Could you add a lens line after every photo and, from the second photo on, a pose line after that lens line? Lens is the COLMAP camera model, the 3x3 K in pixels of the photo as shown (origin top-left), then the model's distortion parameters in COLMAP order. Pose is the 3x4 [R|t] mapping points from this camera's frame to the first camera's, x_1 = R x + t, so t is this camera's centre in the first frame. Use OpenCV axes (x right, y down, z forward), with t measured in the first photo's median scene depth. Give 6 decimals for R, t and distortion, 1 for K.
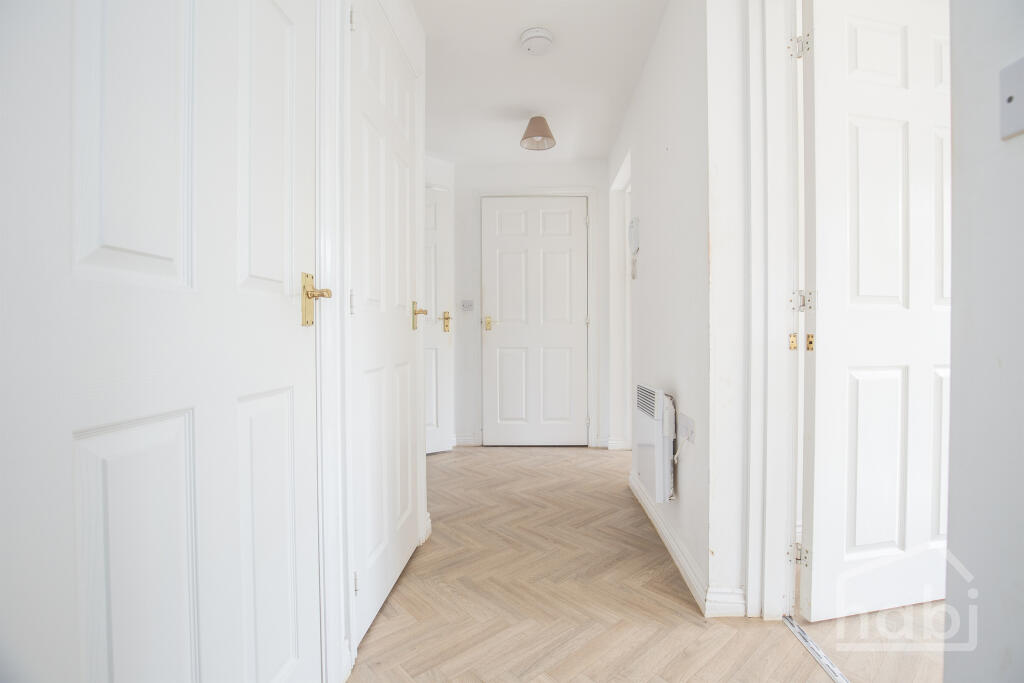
lens RADIAL K [[479.0, 0, 515.3], [0, 479.0, 333.2], [0, 0, 1]] dist [-0.015705, 0.000020]
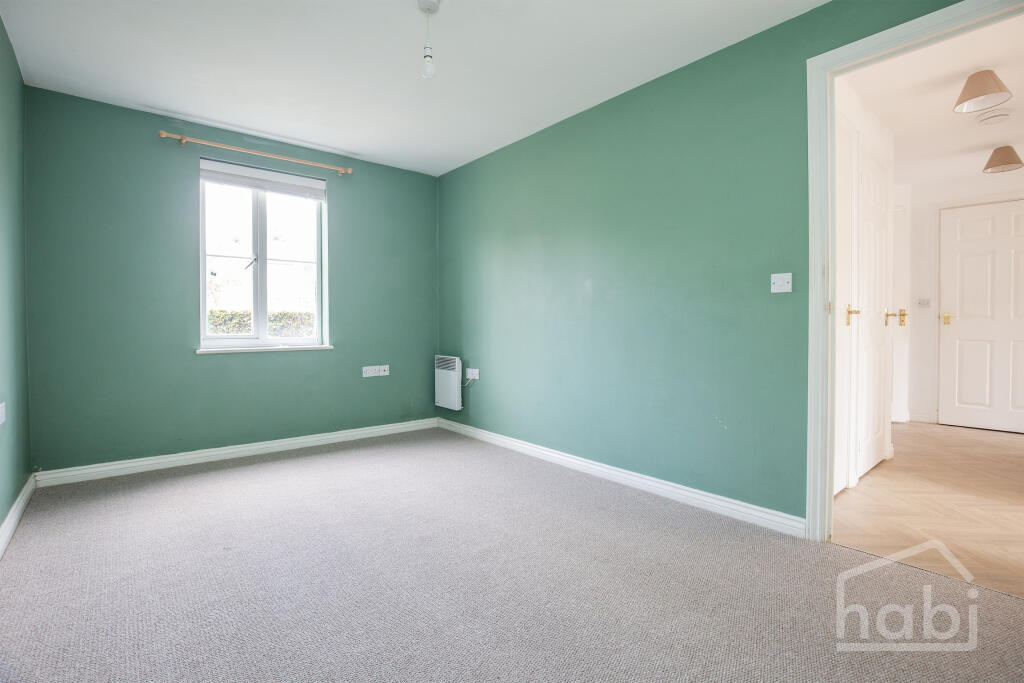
lens RADIAL K [[479.0, 0, 515.3], [0, 479.0, 333.2], [0, 0, 1]] dist [-0.015705, 0.000020]
pose [[0.695026, 0.016407, -0.718798, 0.041847], [-0.003439, 0.999804, 0.019496, -0.003727], [0.718977, -0.011078, 0.694946, -0.563891]]
